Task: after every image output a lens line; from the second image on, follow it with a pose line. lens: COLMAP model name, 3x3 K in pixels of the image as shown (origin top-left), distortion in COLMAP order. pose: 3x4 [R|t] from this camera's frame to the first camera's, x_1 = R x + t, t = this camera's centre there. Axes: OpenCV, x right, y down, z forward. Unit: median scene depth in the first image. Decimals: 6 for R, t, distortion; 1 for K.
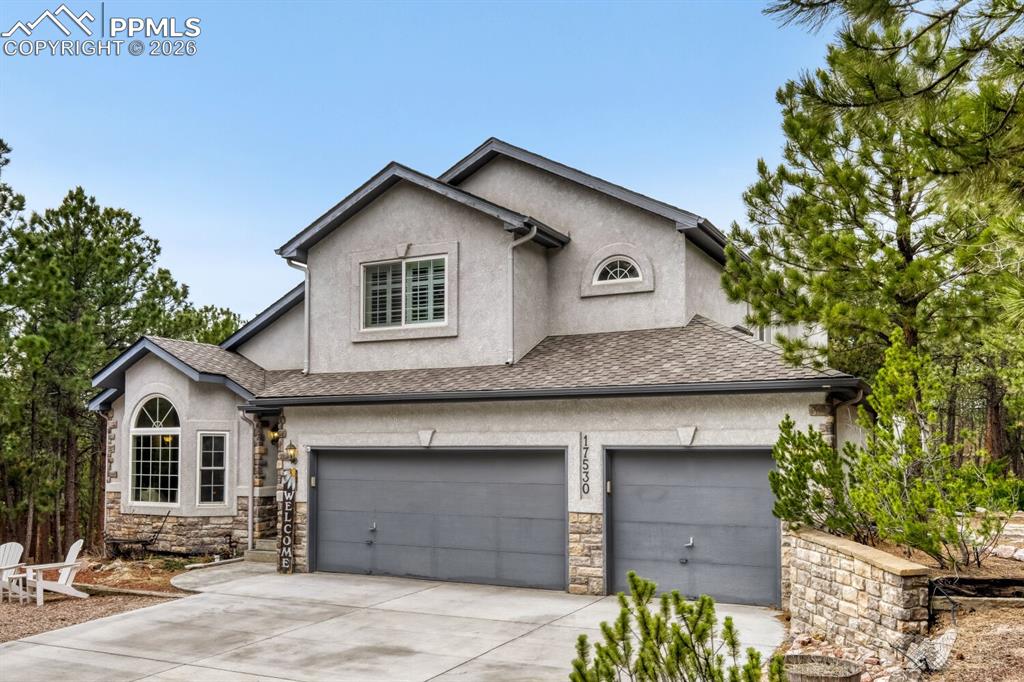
lens RADIAL K [[978.7, 0, 511.2], [0, 978.7, 349.3], [0, 0, 1]] dist [-0.061094, 0.000000]
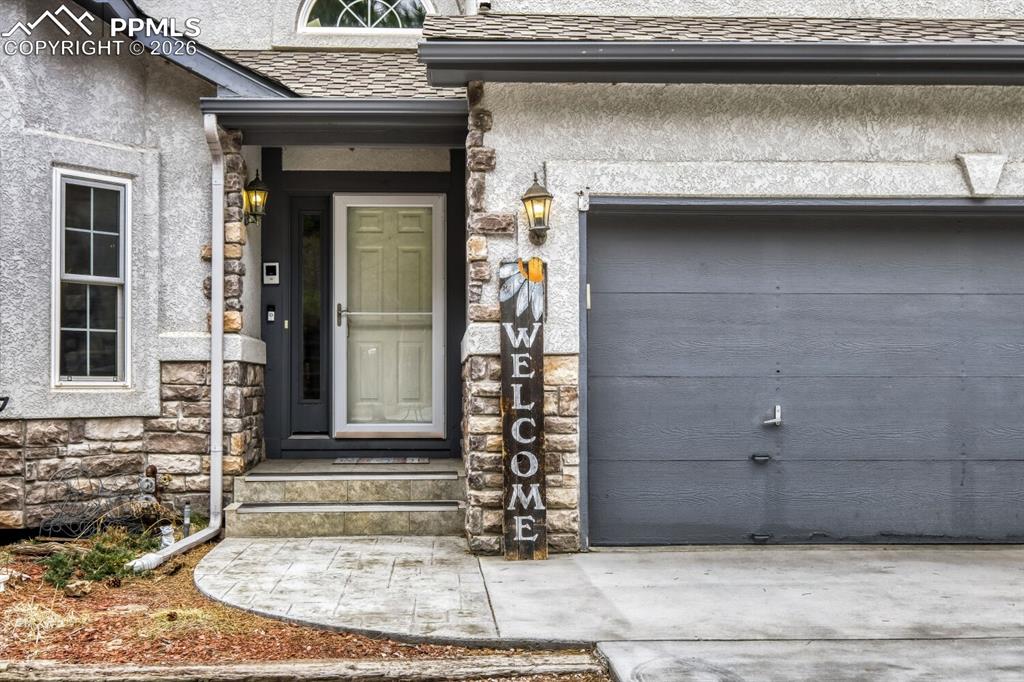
lens RADIAL K [[1142.8, 0, 457.2], [0, 1142.8, 354.7], [0, 0, 1]] dist [0.015020, 0.000000]
pose [[0.864365, 0.017921, 0.502546, -0.451999], [-0.052465, 0.997125, 0.054681, 0.136129], [-0.500121, -0.073631, 0.862820, 0.660898]]
